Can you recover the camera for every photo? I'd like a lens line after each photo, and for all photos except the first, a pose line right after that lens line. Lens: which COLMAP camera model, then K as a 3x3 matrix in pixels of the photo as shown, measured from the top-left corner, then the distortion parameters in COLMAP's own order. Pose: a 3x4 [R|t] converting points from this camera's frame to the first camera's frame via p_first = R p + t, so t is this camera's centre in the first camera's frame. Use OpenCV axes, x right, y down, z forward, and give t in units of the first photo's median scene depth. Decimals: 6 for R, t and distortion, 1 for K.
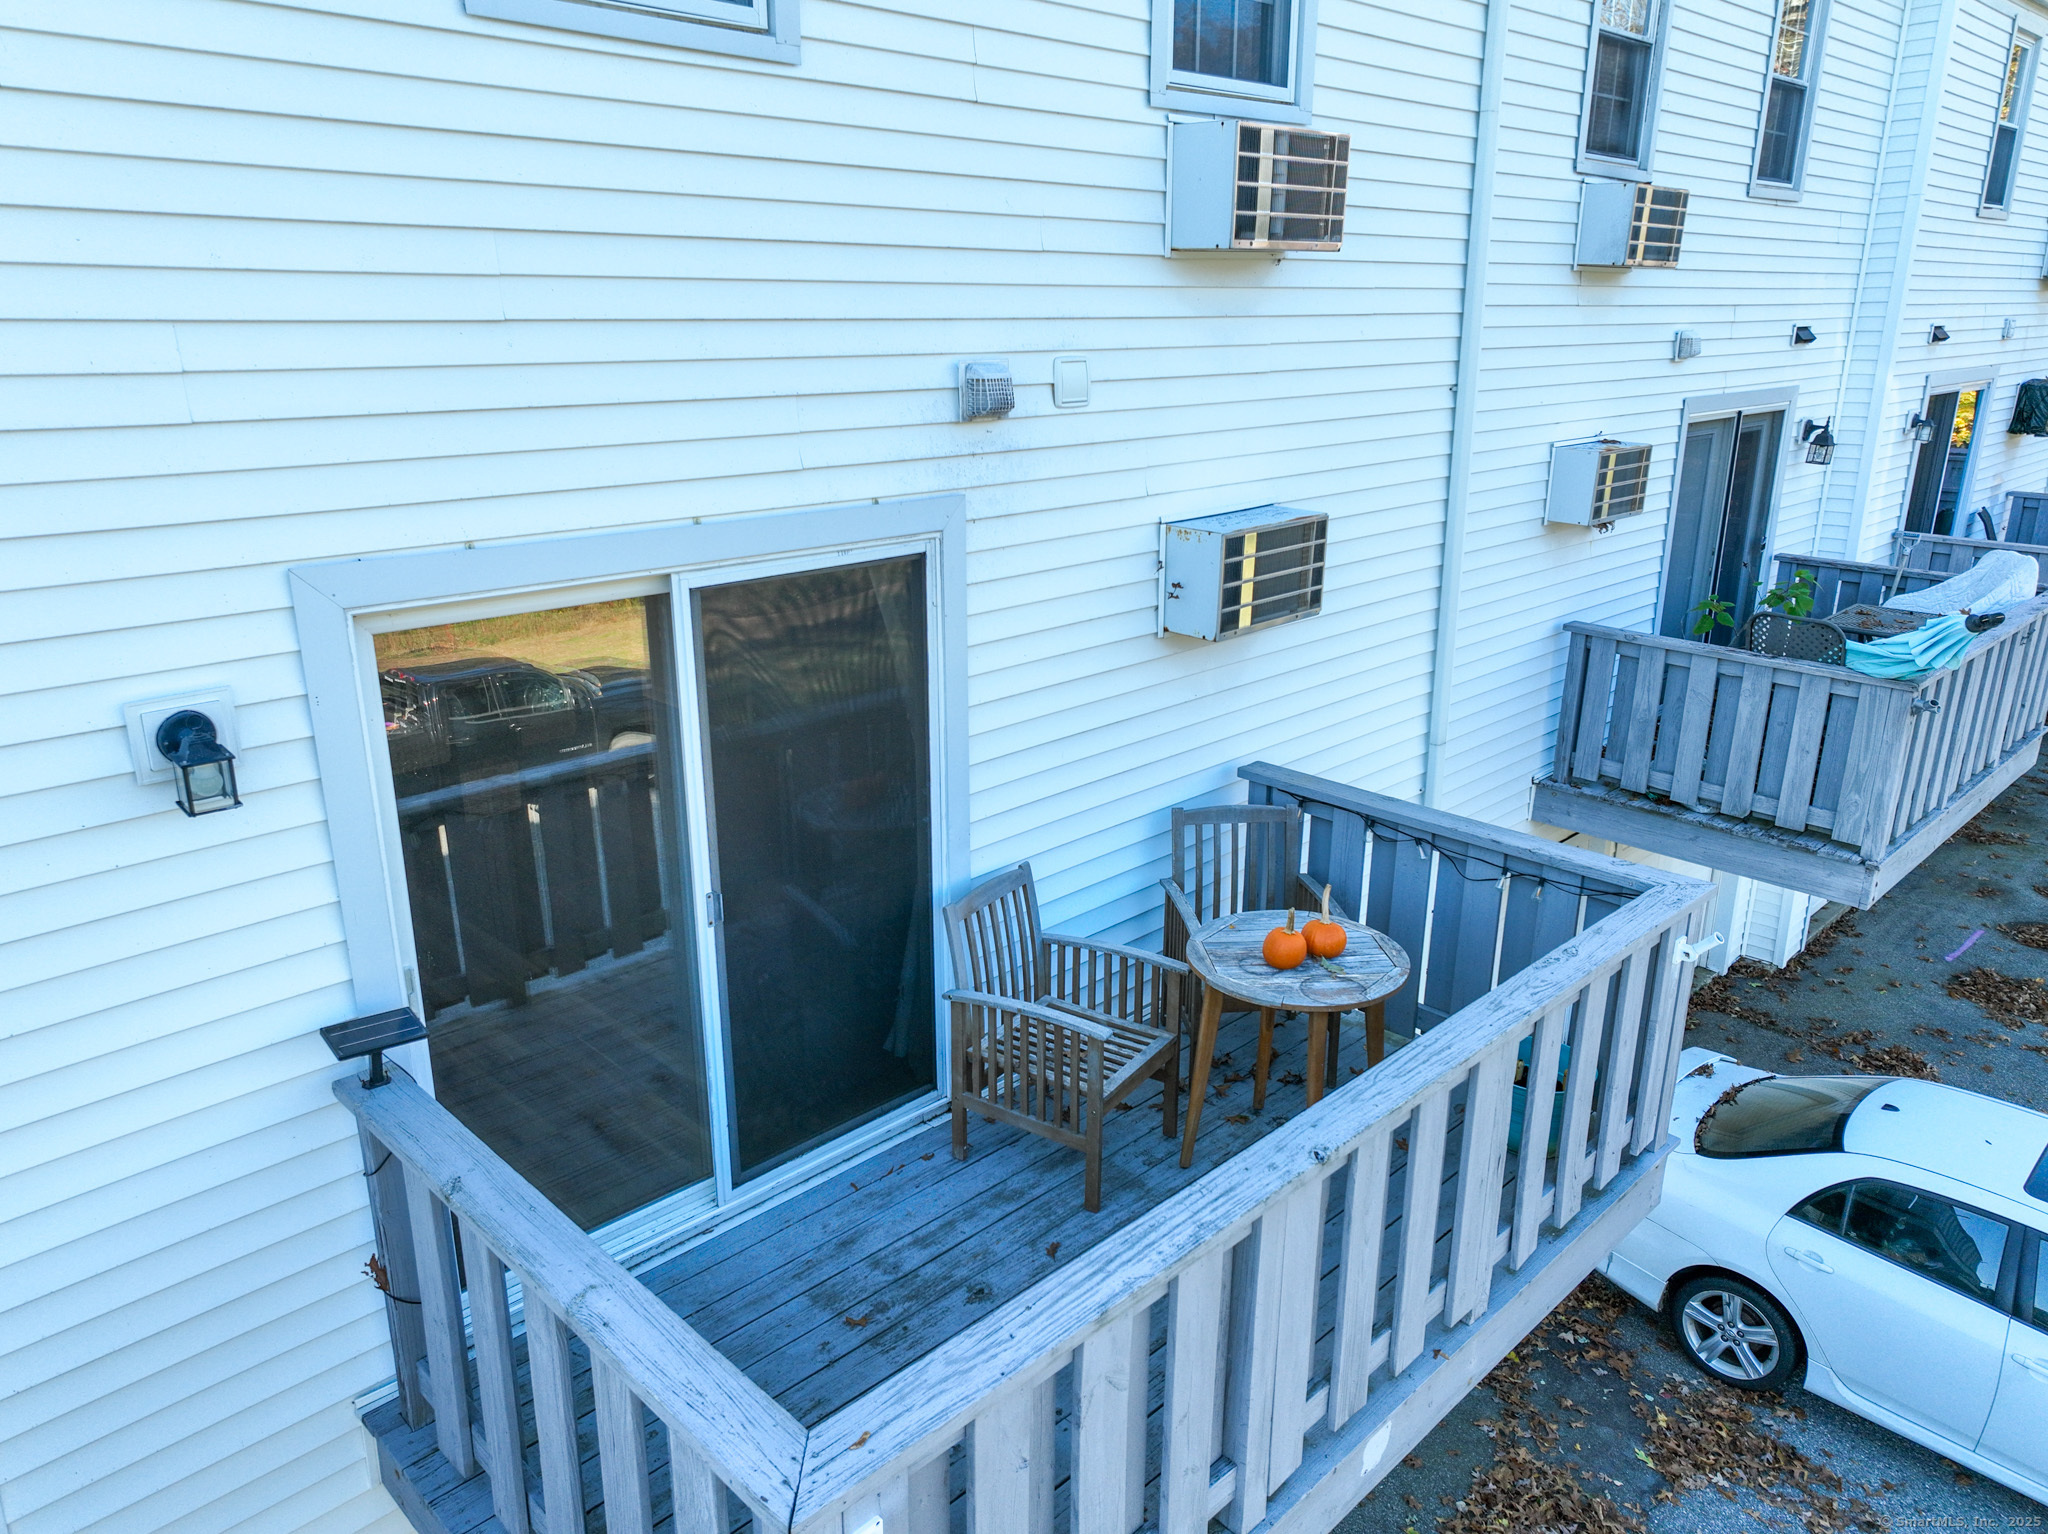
lens RADIAL K [[1440.3, 0, 1024.0], [0, 1440.3, 767.0], [0, 0, 1]] dist [0.006892, 0.000692]
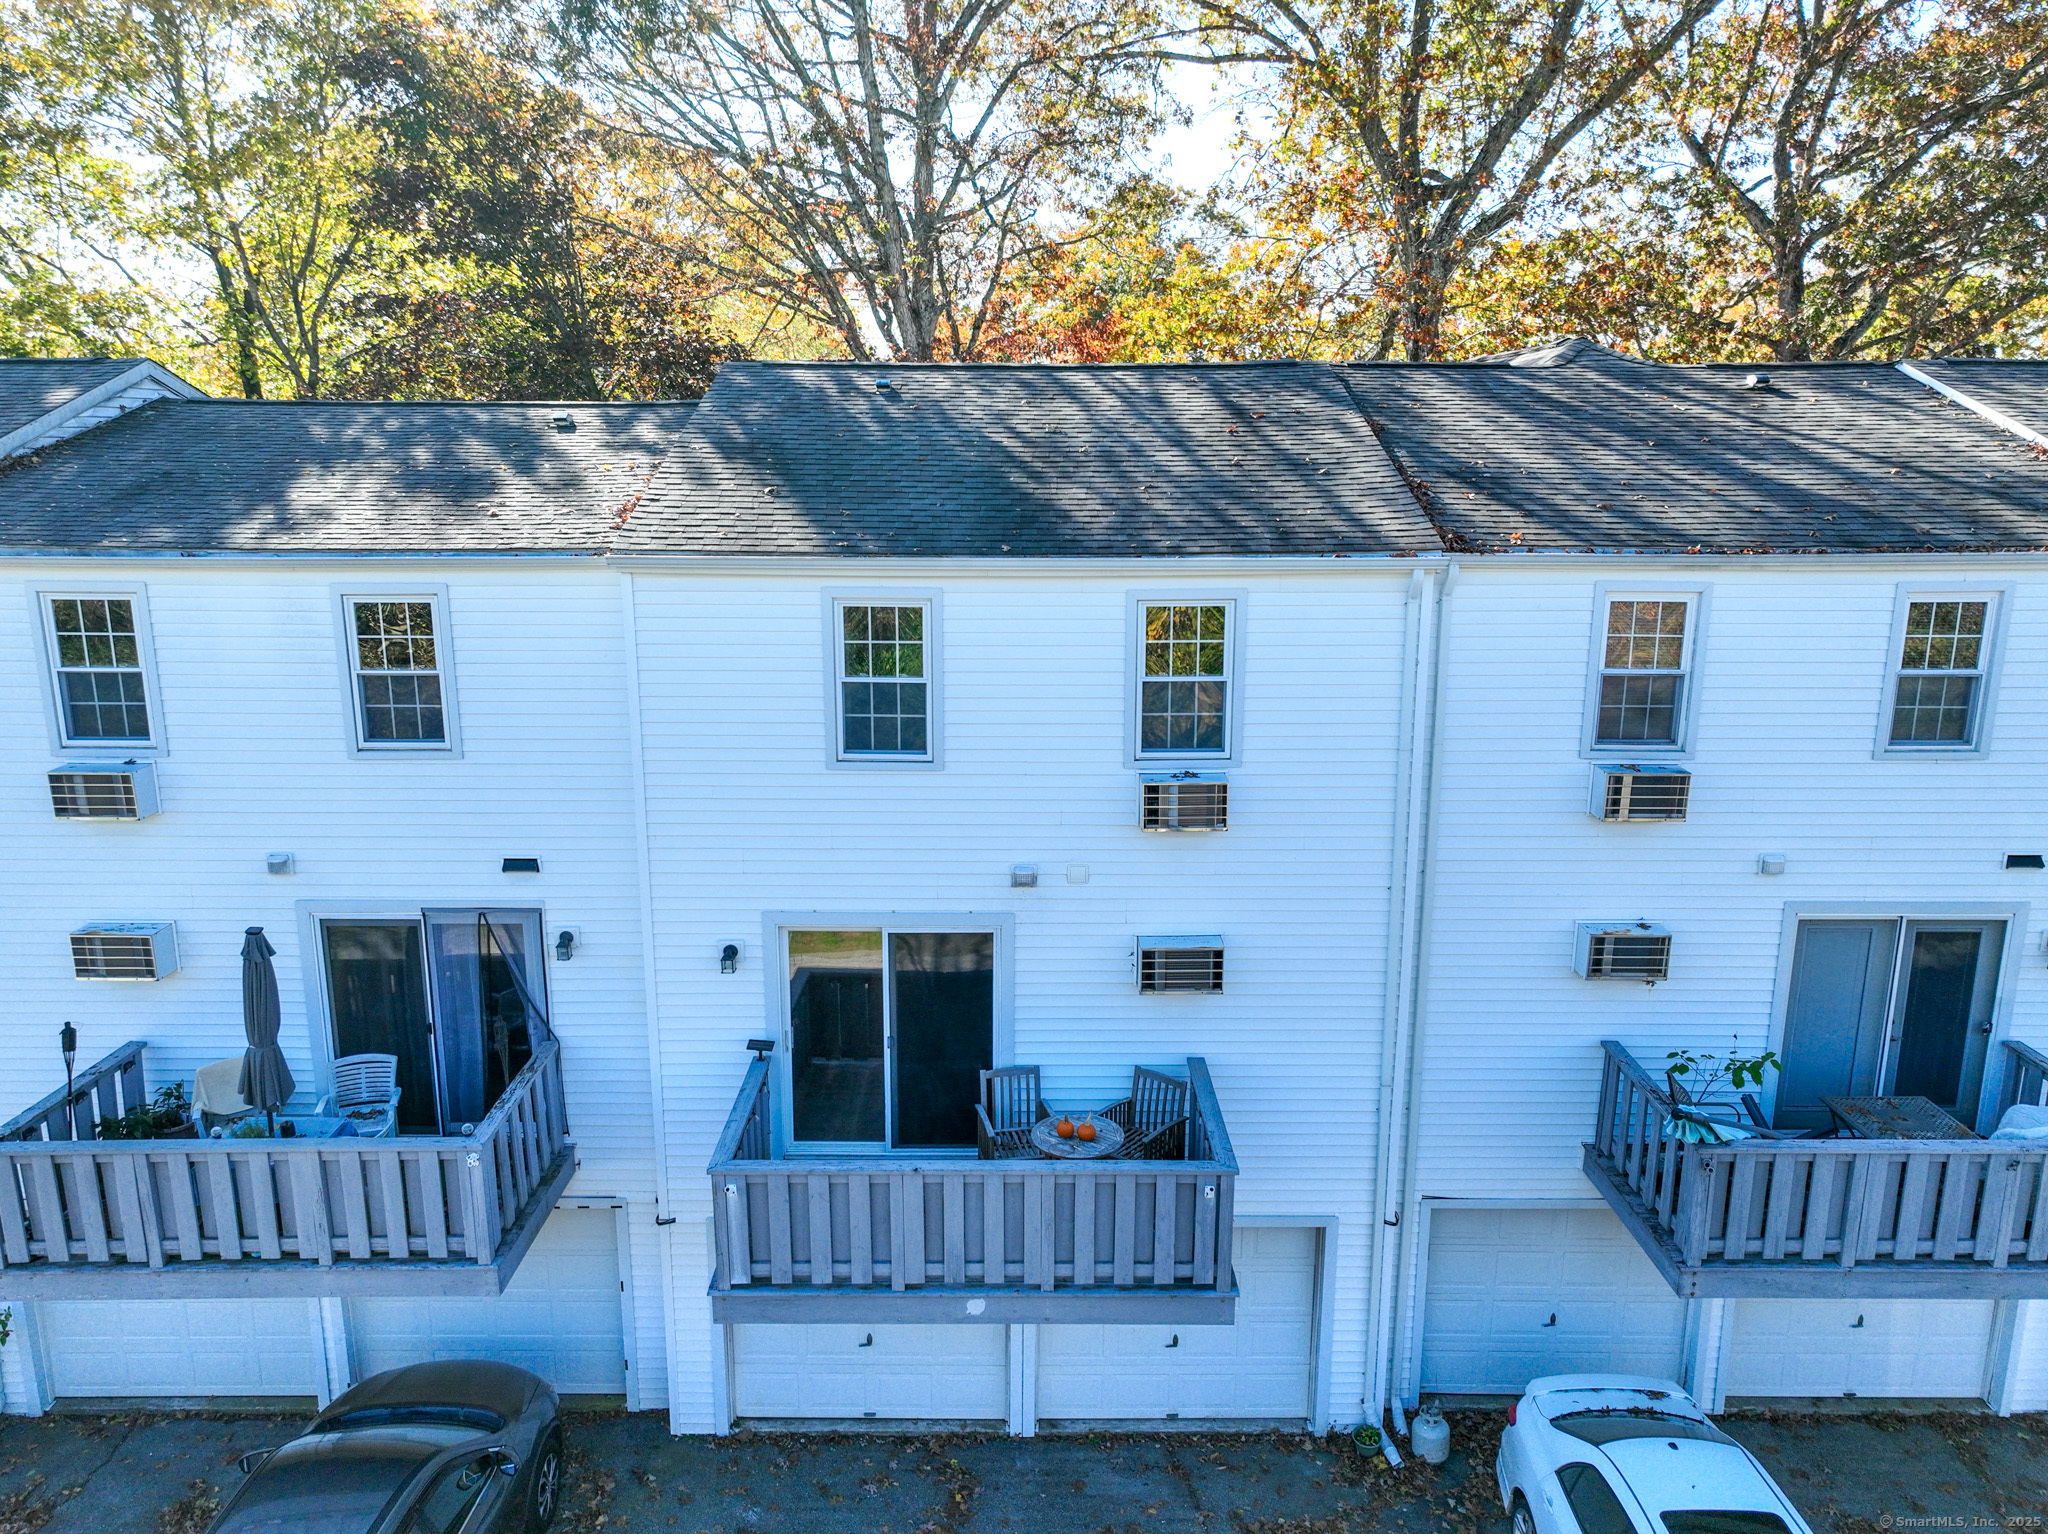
lens RADIAL K [[1451.9, 0, 1024.0], [0, 1451.9, 767.0], [0, 0, 1]] dist [0.000645, 0.000579]
pose [[0.713313, 0.150393, -0.684519, 1.584265], [-0.216464, 0.976228, -0.011086, -0.391721], [0.666579, 0.156082, 0.728910, -0.842769]]
